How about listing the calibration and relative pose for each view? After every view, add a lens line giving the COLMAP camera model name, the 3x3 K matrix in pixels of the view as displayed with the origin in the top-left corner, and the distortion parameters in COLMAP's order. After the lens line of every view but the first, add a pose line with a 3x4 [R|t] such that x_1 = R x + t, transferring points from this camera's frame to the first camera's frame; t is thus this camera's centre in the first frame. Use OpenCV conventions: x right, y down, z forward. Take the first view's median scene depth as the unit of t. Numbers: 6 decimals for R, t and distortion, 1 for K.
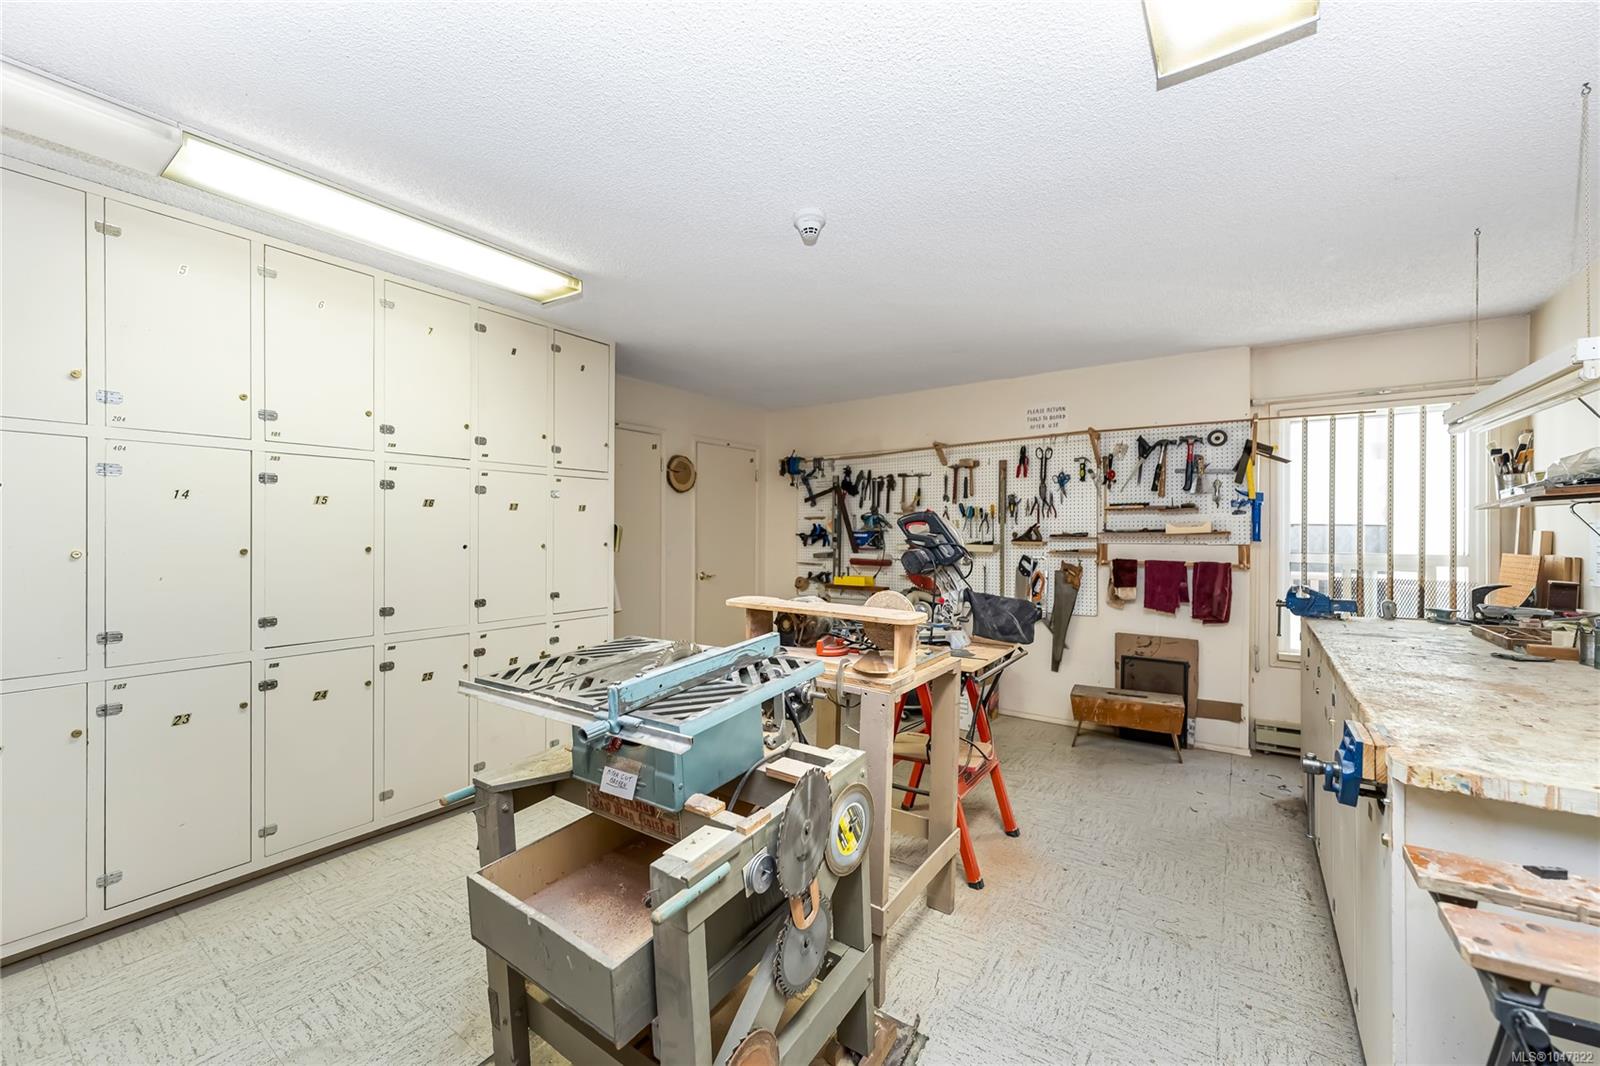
lens RADIAL K [[645.2, 0, 805.0], [0, 645.2, 533.2], [0, 0, 1]] dist [0.004578, -0.000270]
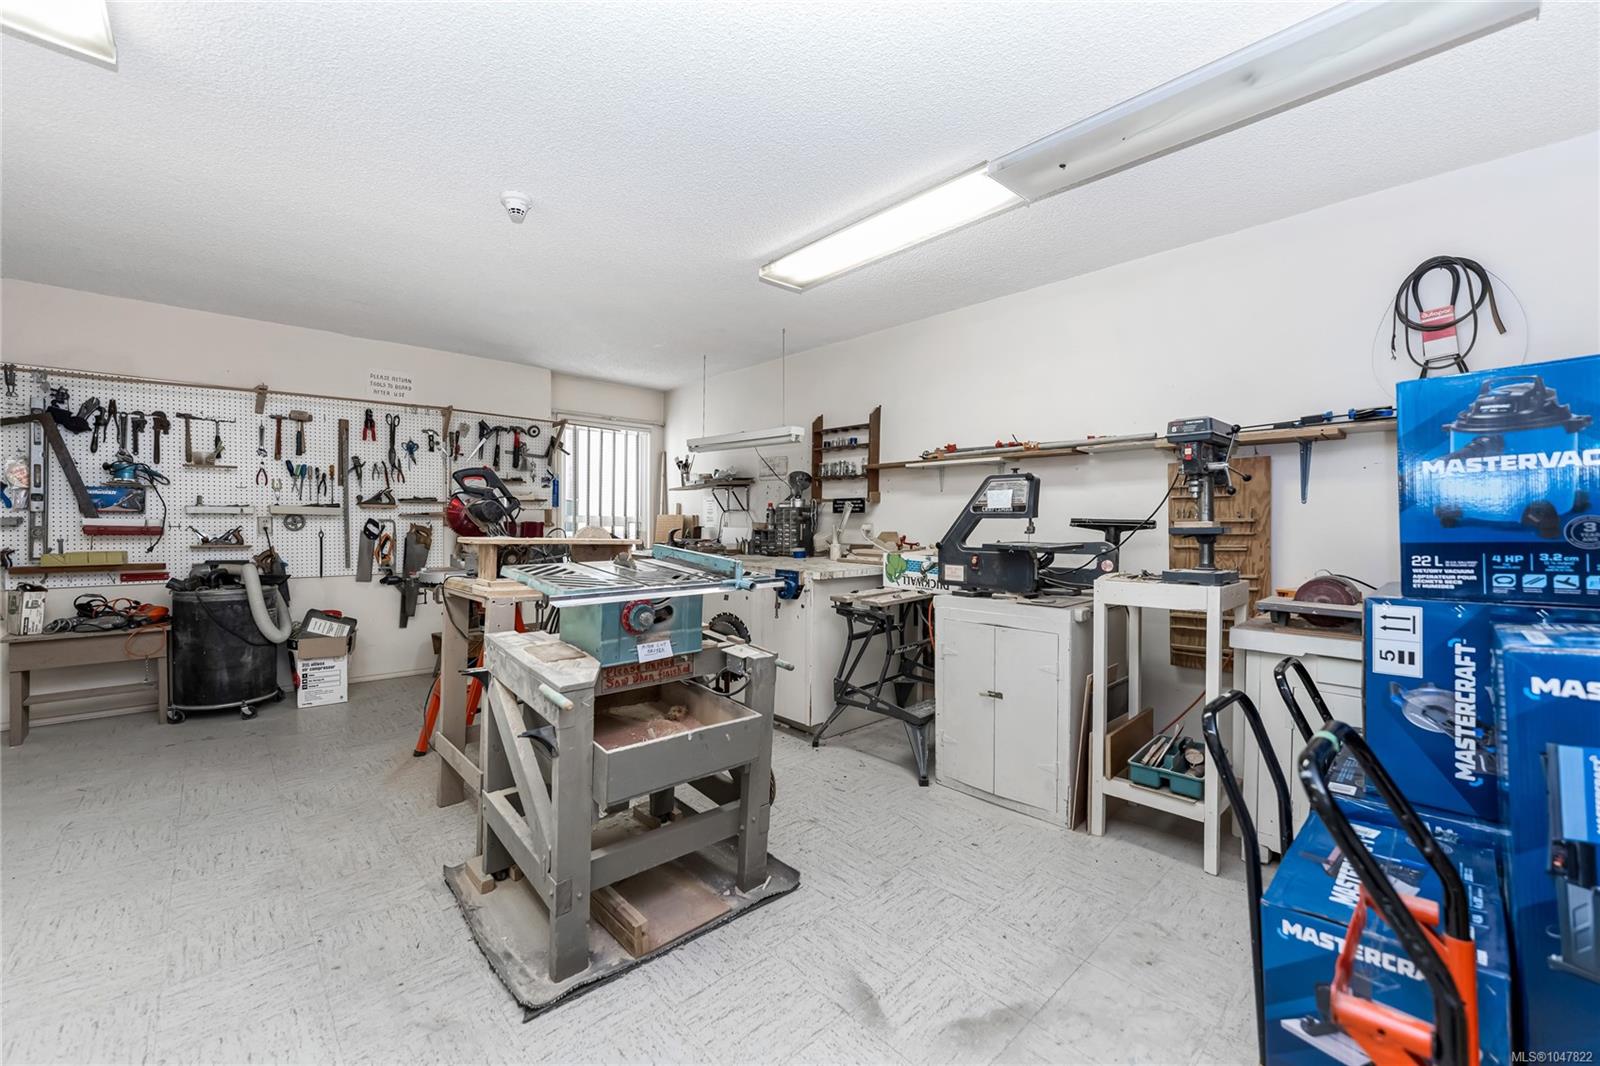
lens RADIAL K [[645.2, 0, 808.5], [0, 645.2, 526.6], [0, 0, 1]] dist [0.004578, -0.000270]
pose [[0.195017, -0.005638, 0.980784, -0.515640], [-0.003411, 0.999974, 0.006427, 0.038313], [-0.980794, -0.004599, 0.194993, 0.139745]]
